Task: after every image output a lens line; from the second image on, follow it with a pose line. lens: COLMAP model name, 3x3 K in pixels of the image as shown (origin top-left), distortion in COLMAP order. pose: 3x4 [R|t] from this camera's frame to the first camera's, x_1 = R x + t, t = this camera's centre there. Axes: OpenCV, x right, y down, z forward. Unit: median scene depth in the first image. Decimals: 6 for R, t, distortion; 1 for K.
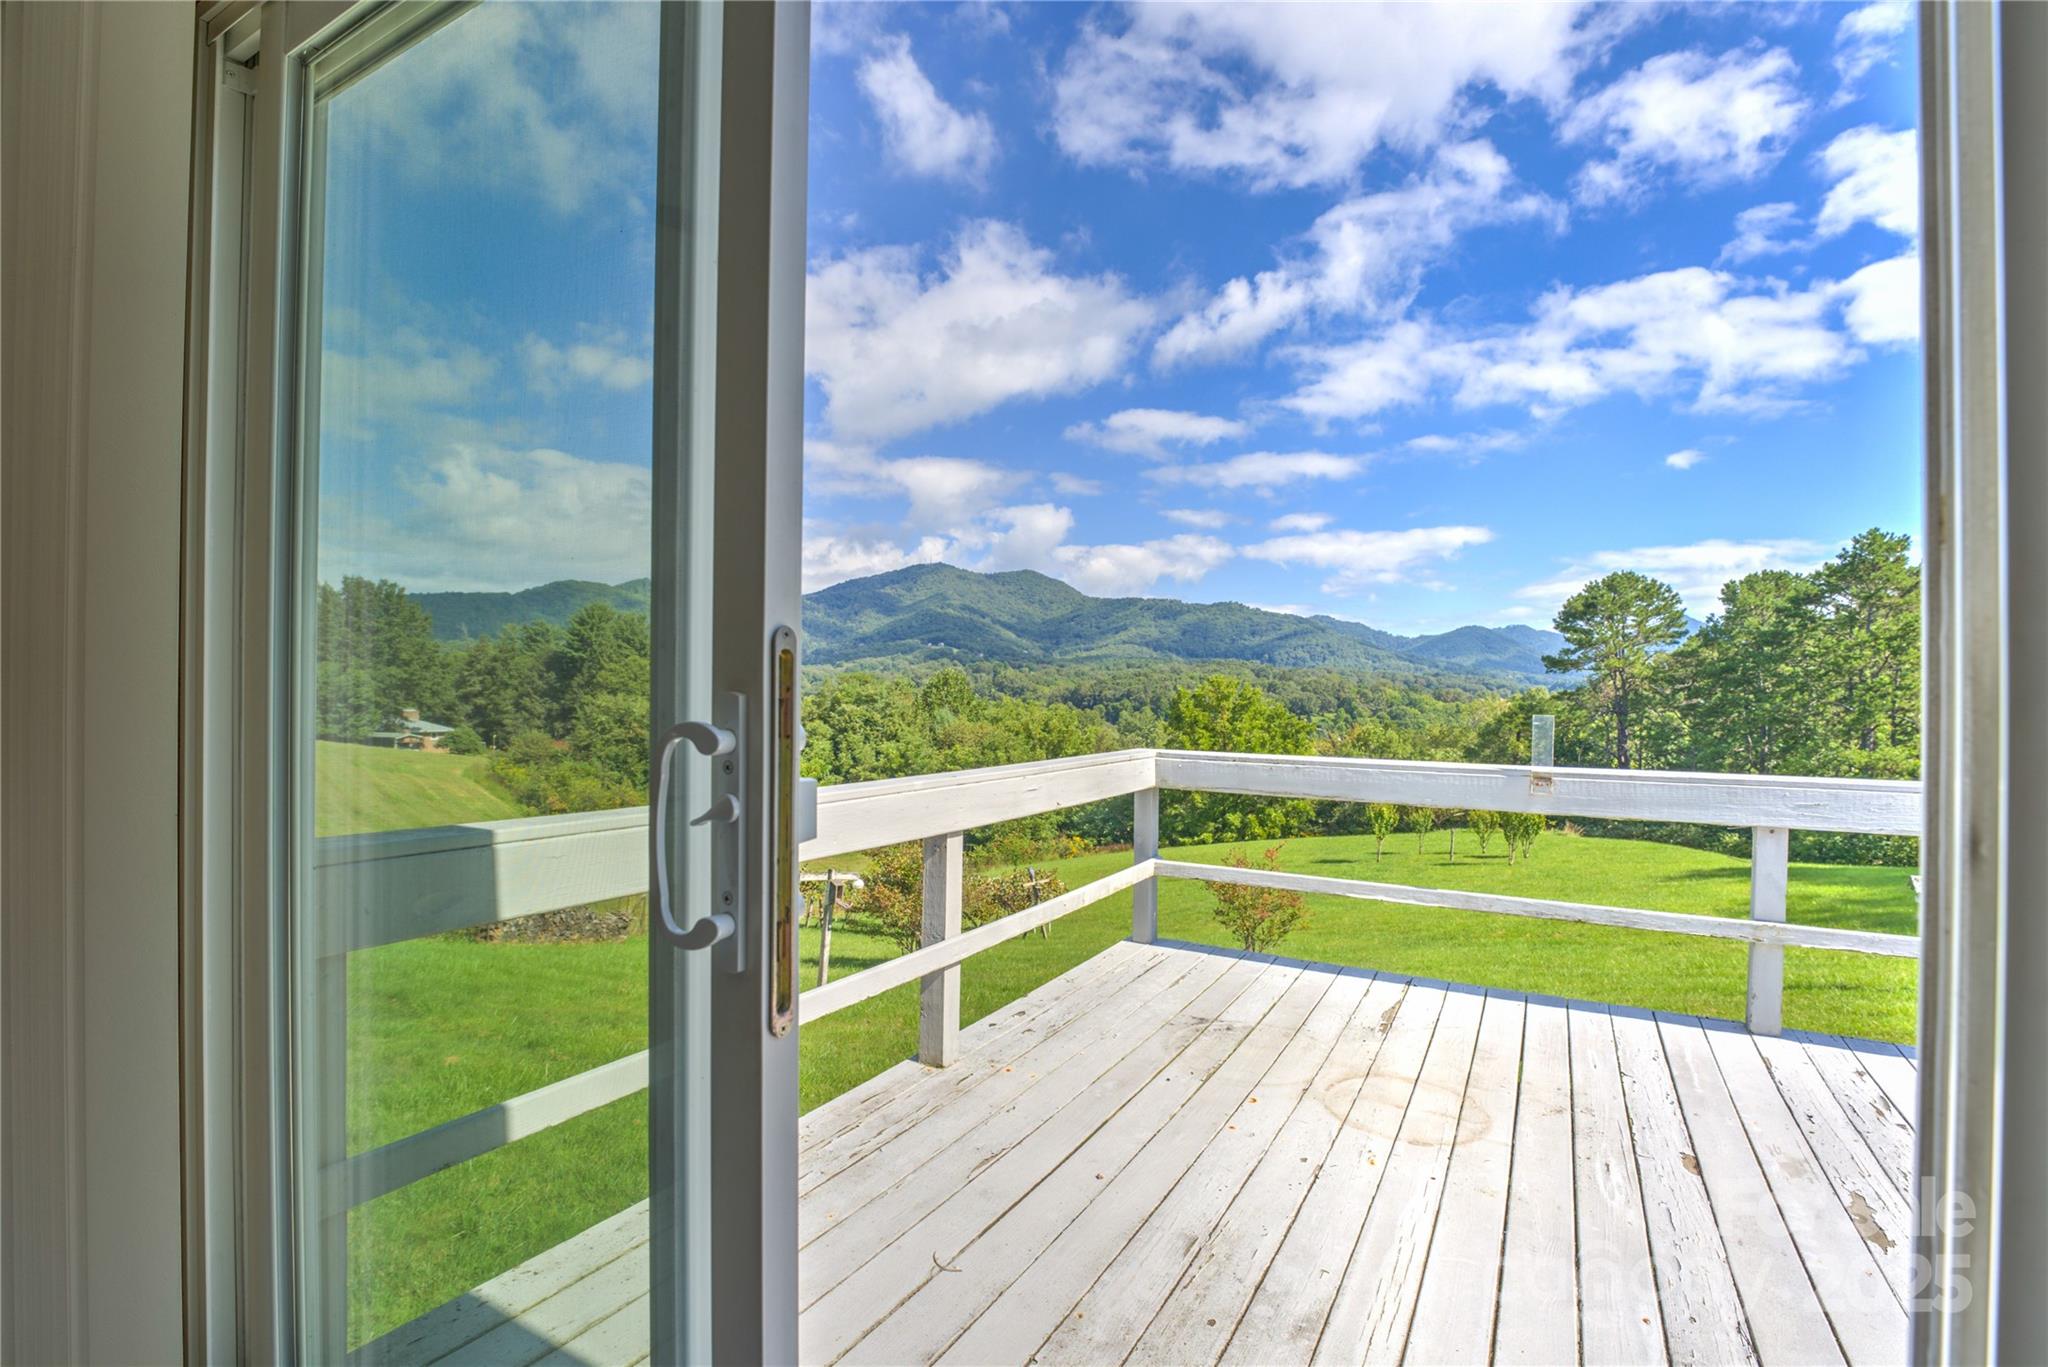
lens RADIAL K [[938.1, 0, 1031.8], [0, 938.1, 692.4], [0, 0, 1]] dist [-0.020204, -0.000103]
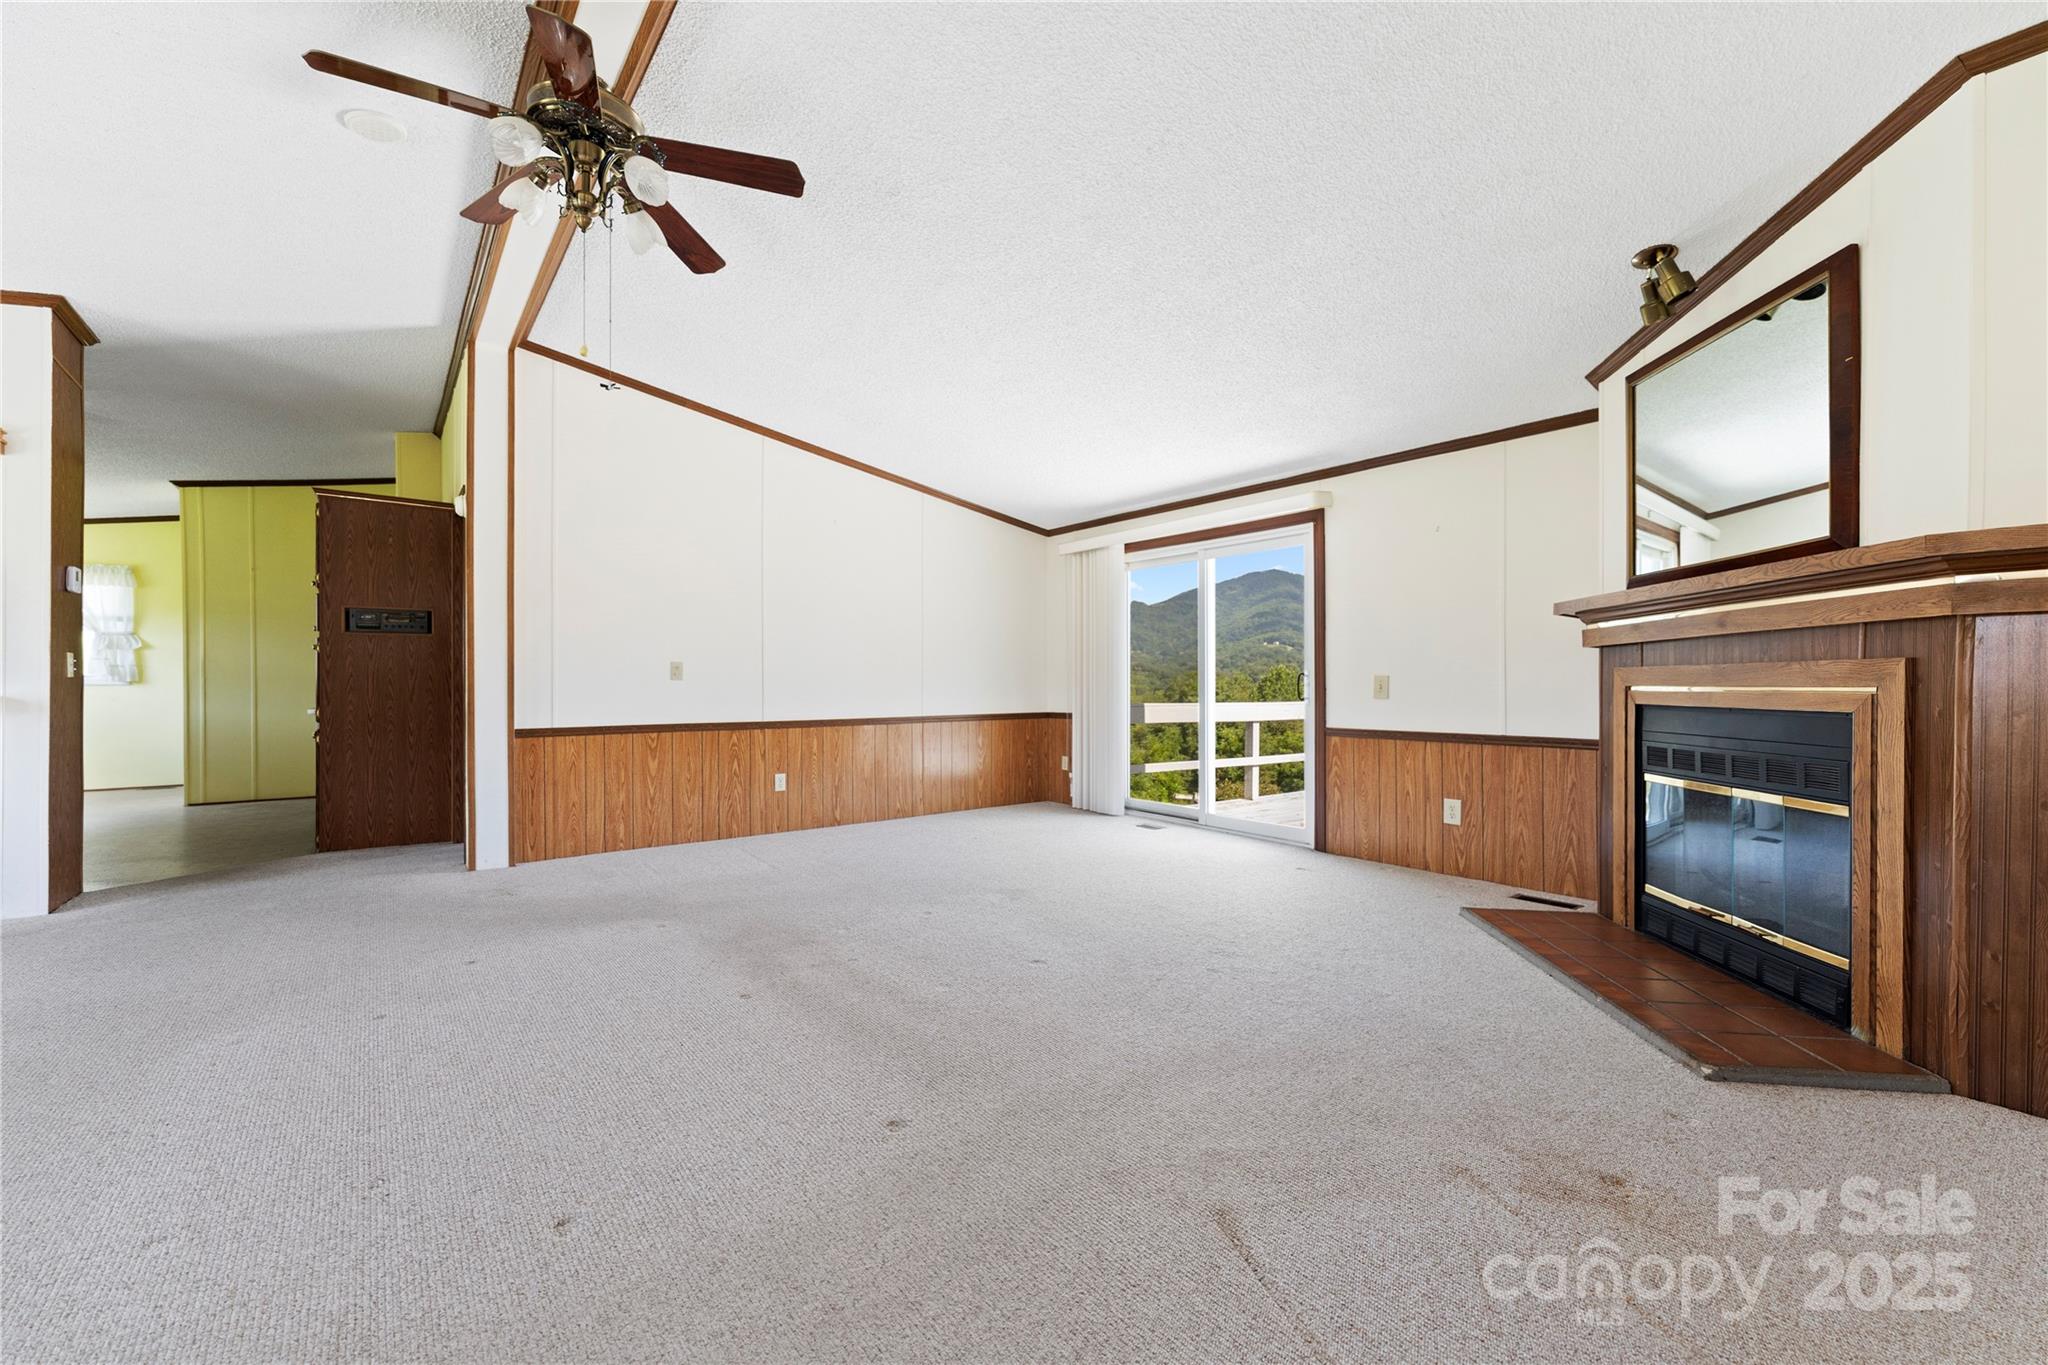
lens RADIAL K [[827.7, 0, 1034.3], [0, 827.7, 693.8], [0, 0, 1]] dist [0.000723, -0.000138]
pose [[0.928199, -0.004185, -0.372060, 0.008159], [0.006843, 0.999960, 0.005825, 0.001511], [0.372020, -0.007952, 0.928191, -0.057173]]
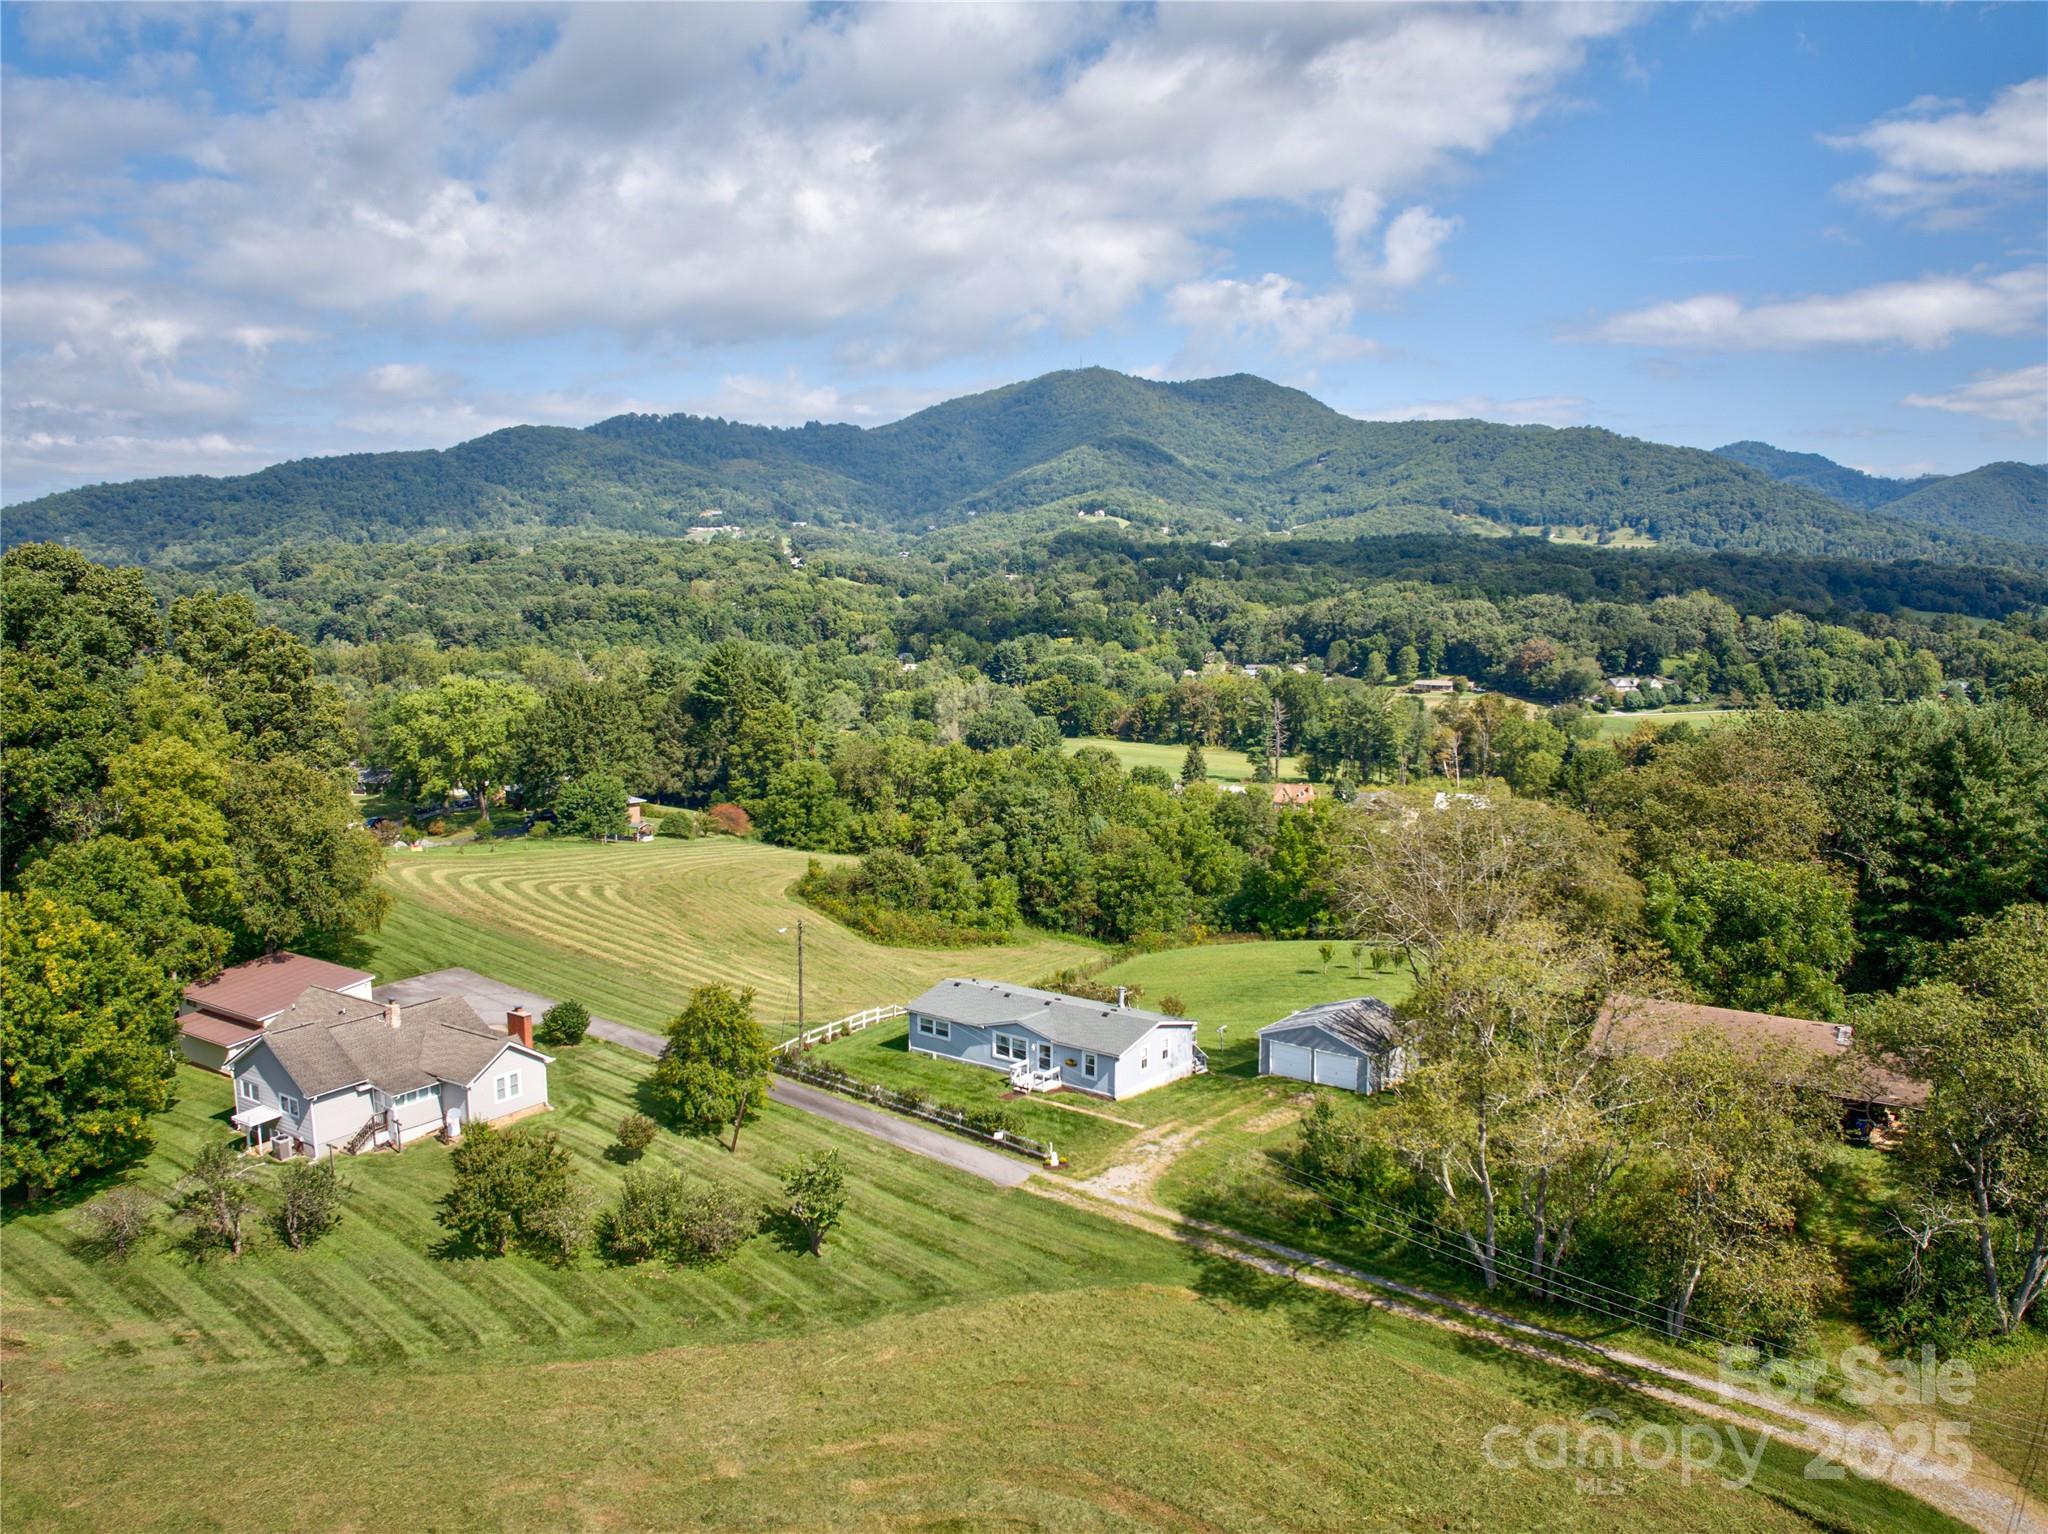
lens RADIAL K [[1619.2, 0, 1044.6], [0, 1619.2, 757.0], [0, 0, 1]] dist [-0.095549, -0.014124]
pose [[0.991195, -0.000970, -0.132407, 0.115020], [0.016865, 0.992753, 0.118983, -0.304904], [0.131332, -0.120168, 0.984028, -1.042918]]
